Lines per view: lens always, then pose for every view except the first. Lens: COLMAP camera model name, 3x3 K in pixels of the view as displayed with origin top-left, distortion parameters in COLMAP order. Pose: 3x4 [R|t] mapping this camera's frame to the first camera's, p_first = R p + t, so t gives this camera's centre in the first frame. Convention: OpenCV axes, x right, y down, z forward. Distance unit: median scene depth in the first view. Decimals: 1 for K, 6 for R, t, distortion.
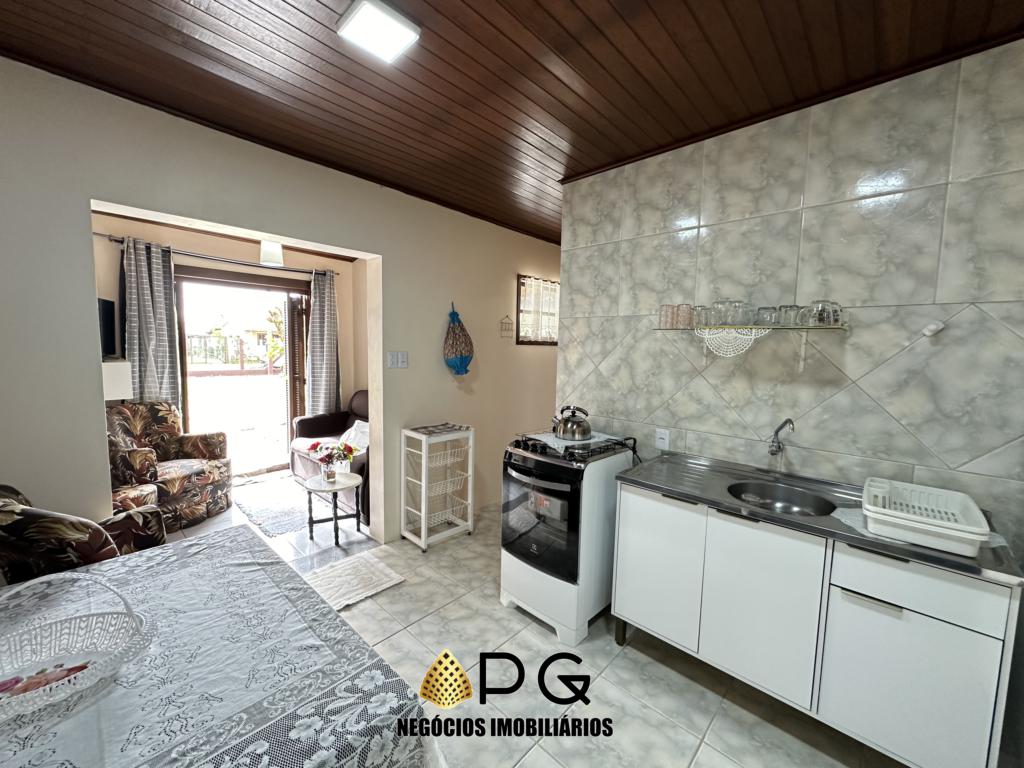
lens RADIAL K [[409.1, 0, 517.7], [0, 409.1, 386.3], [0, 0, 1]] dist [-0.008600, 0.000405]
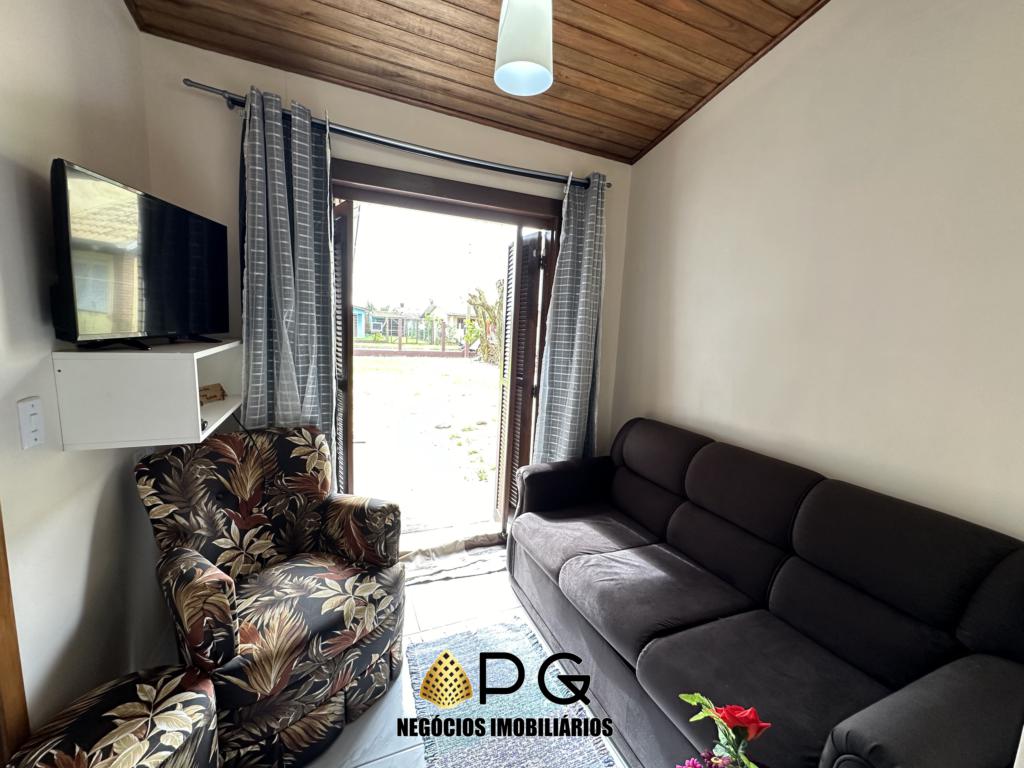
lens RADIAL K [[409.1, 0, 517.7], [0, 409.1, 386.3], [0, 0, 1]] dist [-0.008600, 0.000405]
pose [[0.913723, 0.077003, -0.398974, -0.425575], [-0.065131, 0.996939, 0.043250, -0.054151], [0.401083, -0.013533, 0.915942, 0.641668]]
